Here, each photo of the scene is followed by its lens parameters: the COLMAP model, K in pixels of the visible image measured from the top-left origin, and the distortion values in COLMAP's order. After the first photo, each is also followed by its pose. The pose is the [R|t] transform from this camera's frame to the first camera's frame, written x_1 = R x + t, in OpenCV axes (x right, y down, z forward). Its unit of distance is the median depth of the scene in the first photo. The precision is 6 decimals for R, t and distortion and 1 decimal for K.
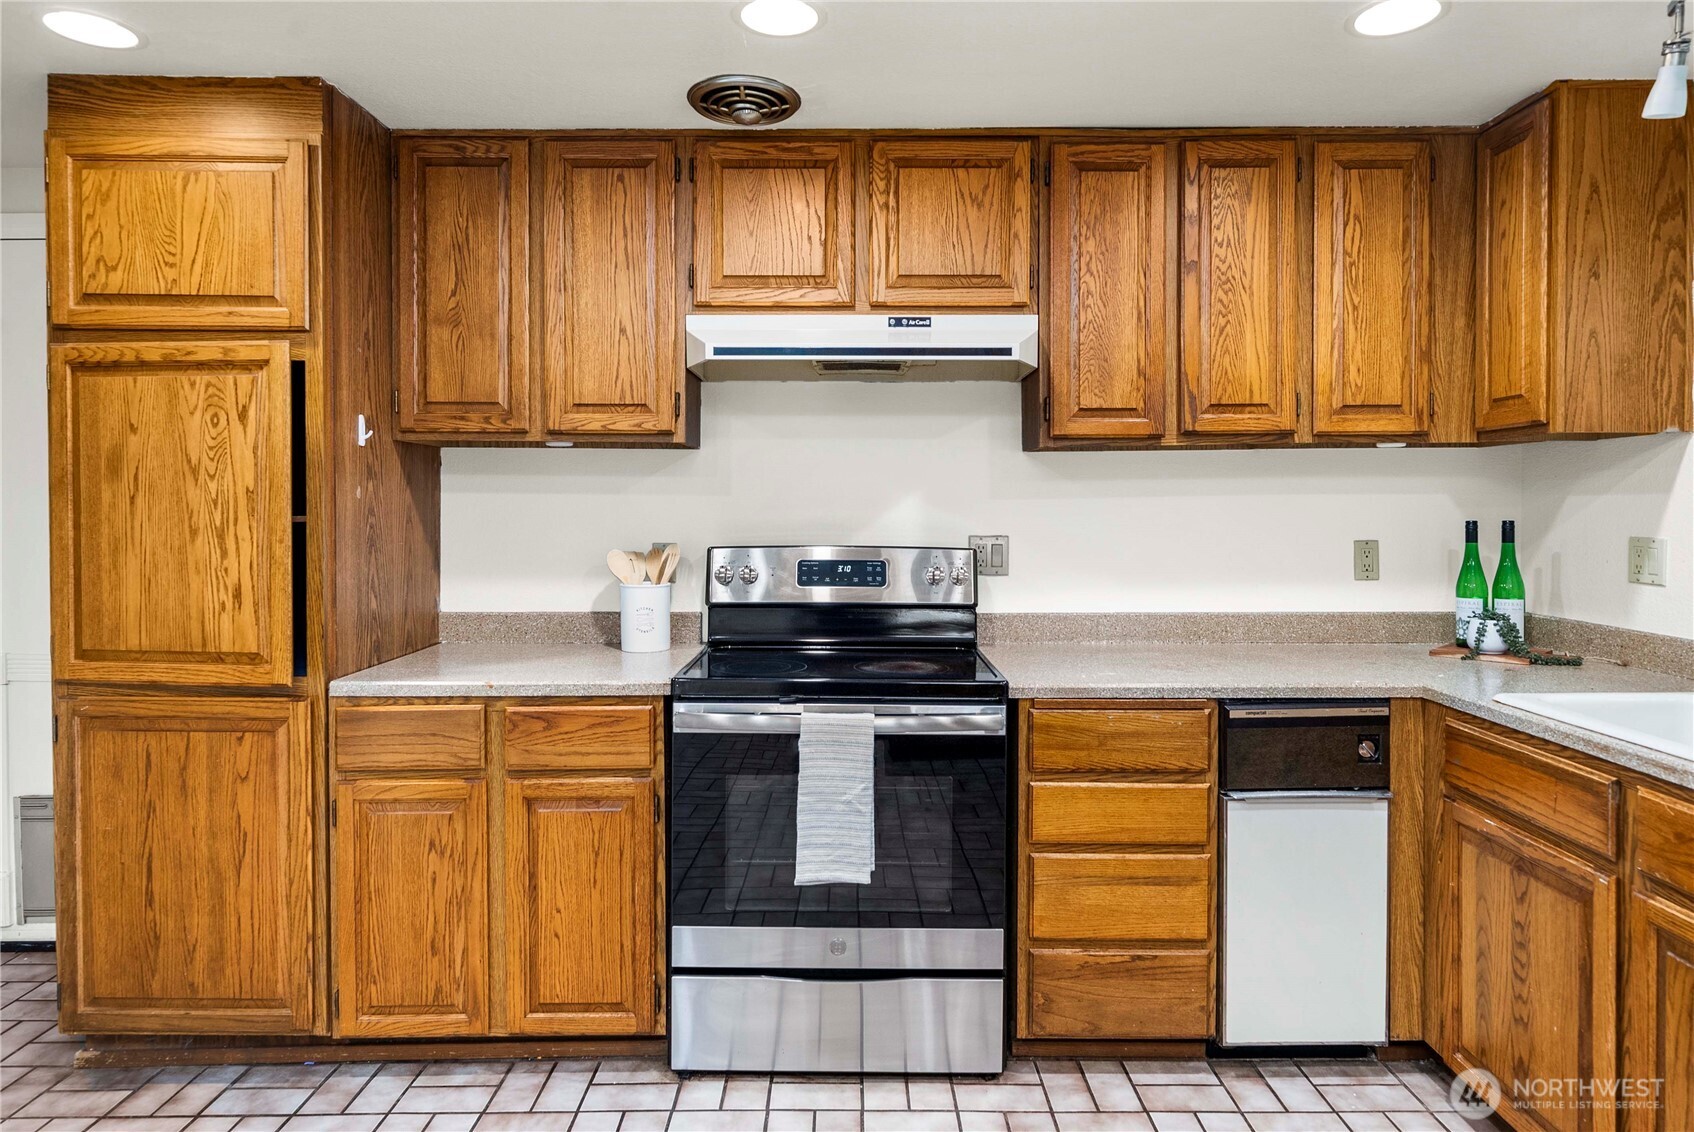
lens RADIAL K [[995.1, 0, 844.0], [0, 995.1, 520.6], [0, 0, 1]] dist [0.002814, 0.000449]
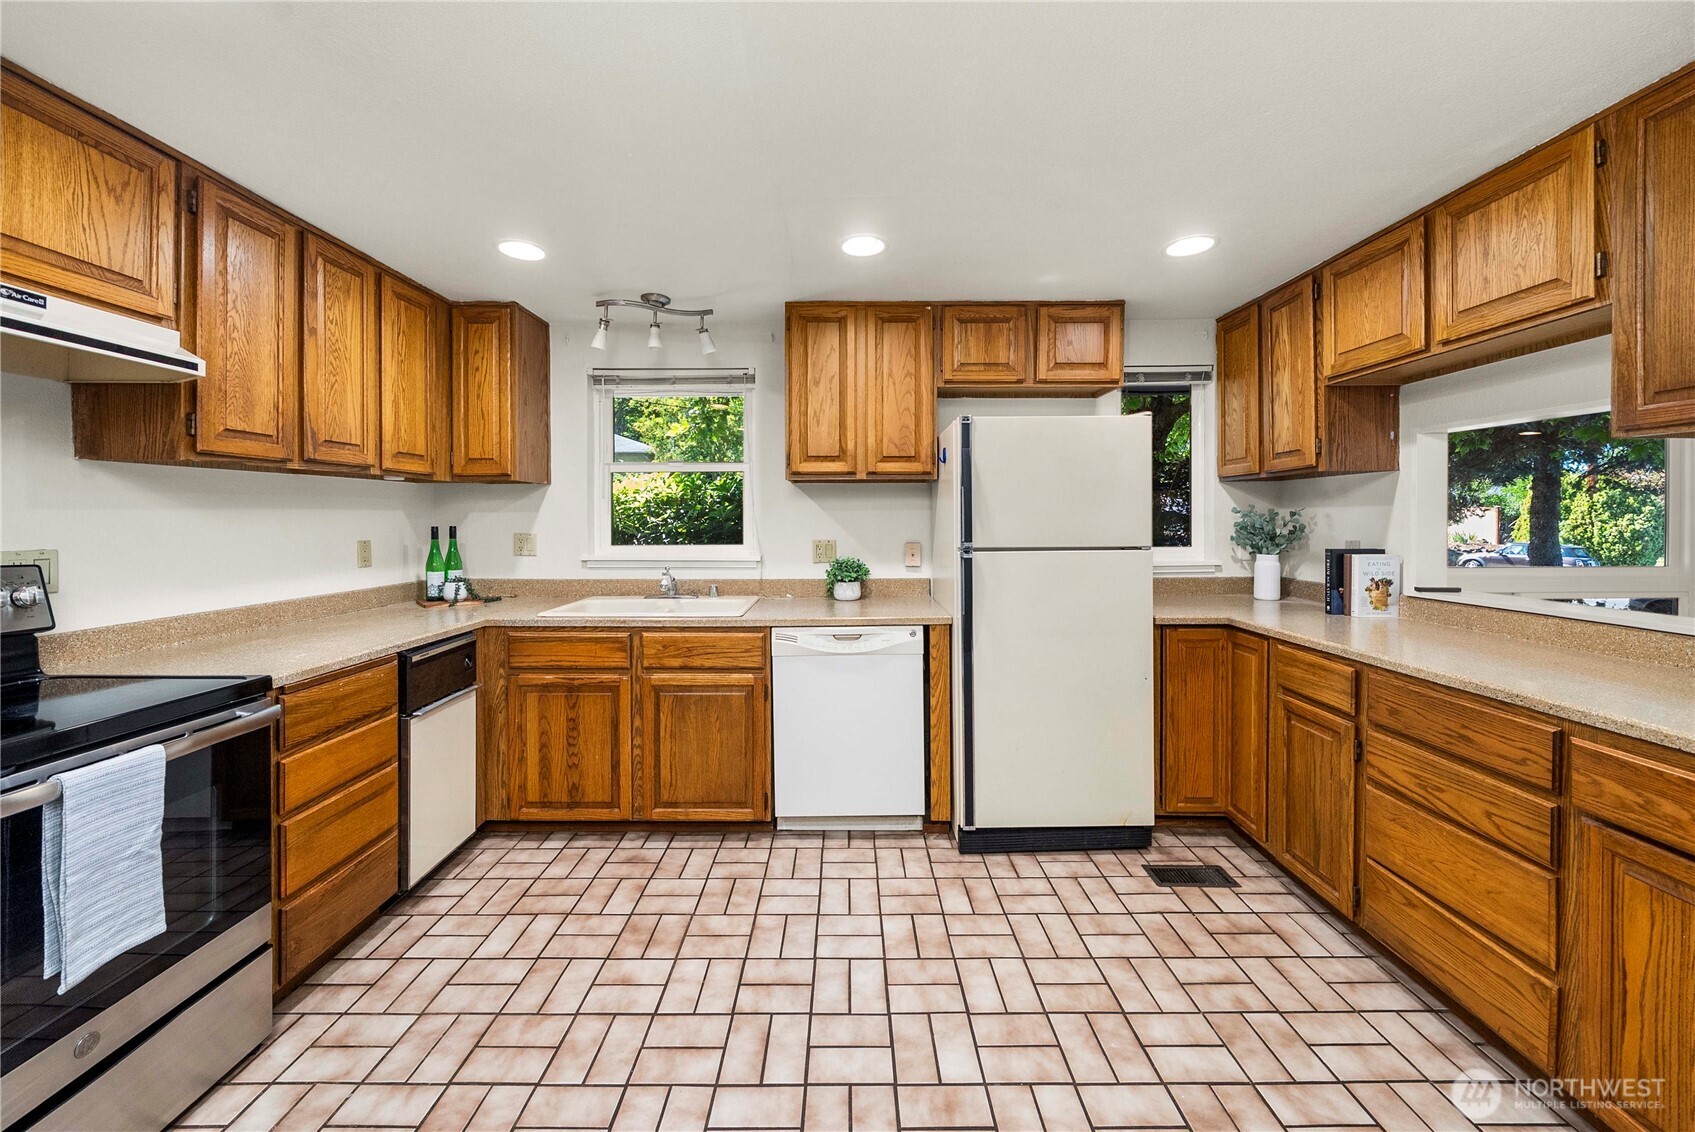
lens RADIAL K [[630.8, 0, 833.7], [0, 630.8, 521.9], [0, 0, 1]] dist [-0.001149, -0.000238]
pose [[0.012044, -0.003991, 0.999920, -0.500566], [0.013344, 0.999904, 0.003830, -0.002914], [-0.999838, 0.013296, 0.012096, 0.347248]]
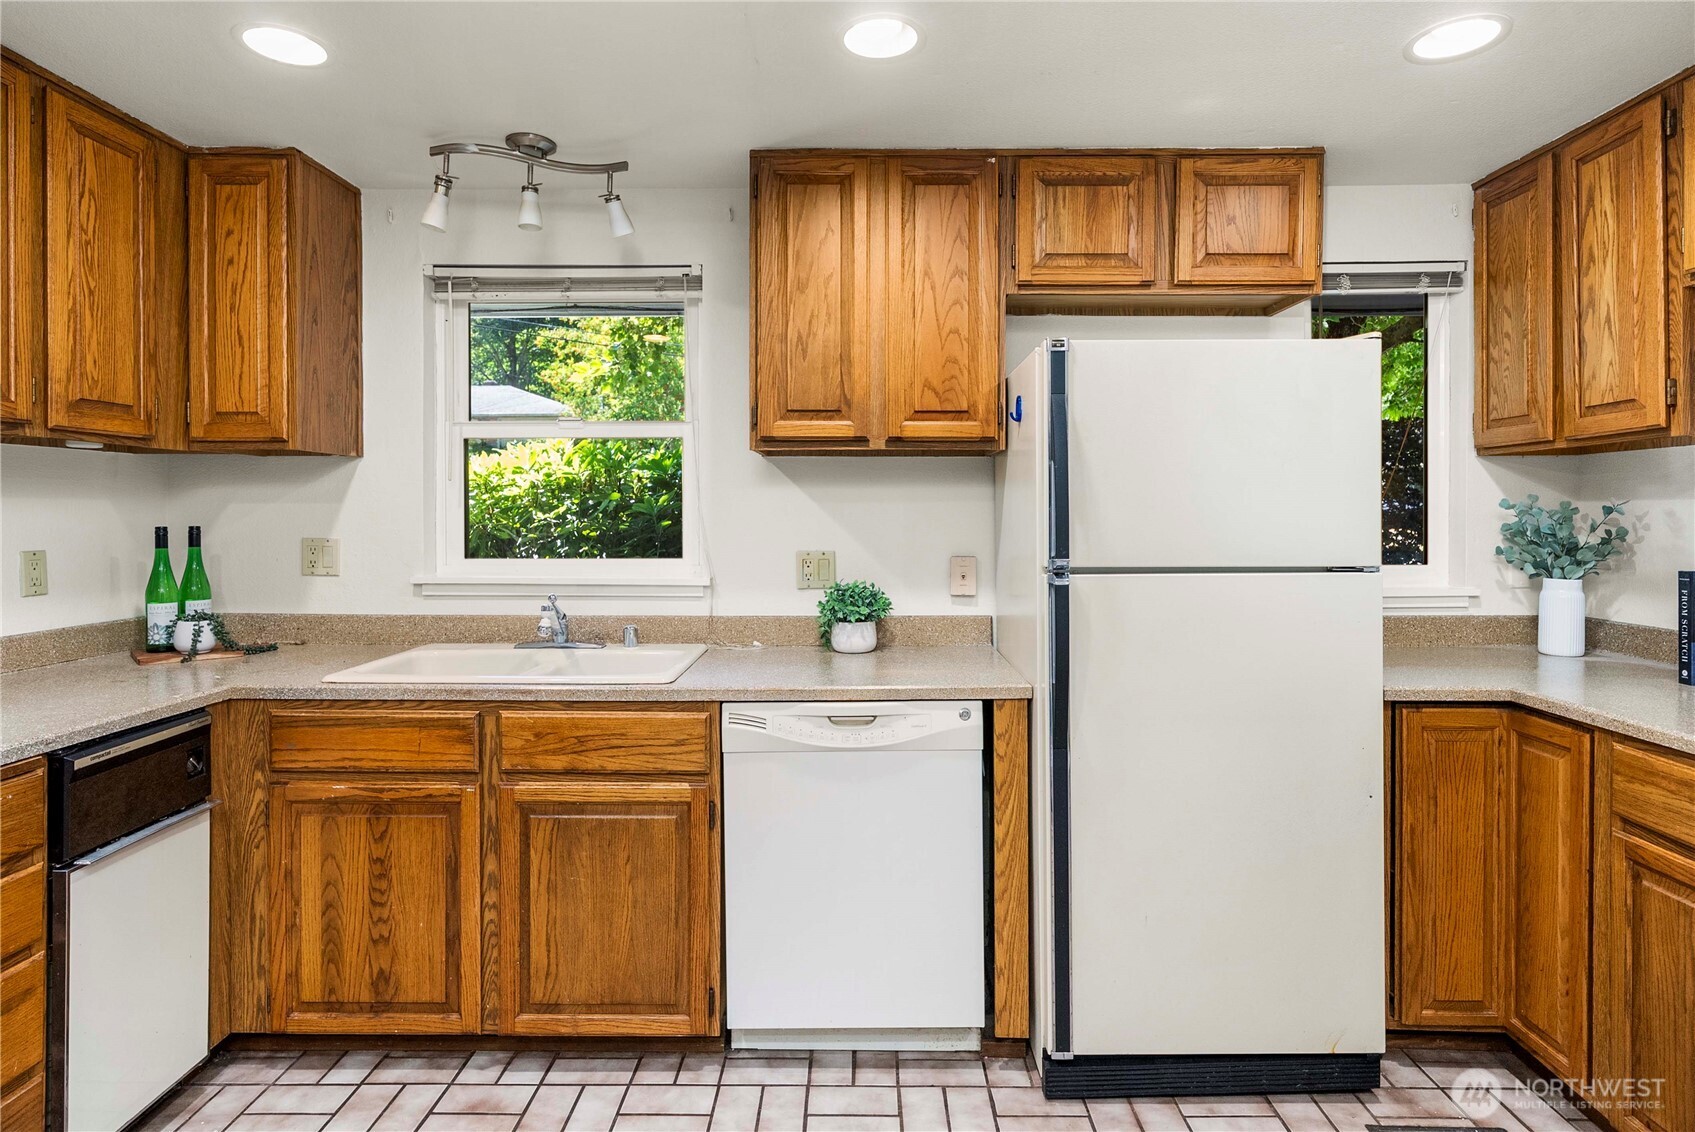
lens RADIAL K [[919.0, 0, 850.4], [0, 919.0, 517.7], [0, 0, 1]] dist [-0.000245, -0.000261]
pose [[0.002727, -0.002830, 0.999992, -0.344947], [0.010286, 0.999943, 0.002802, -0.004919], [-0.999943, 0.010278, 0.002756, 0.337325]]
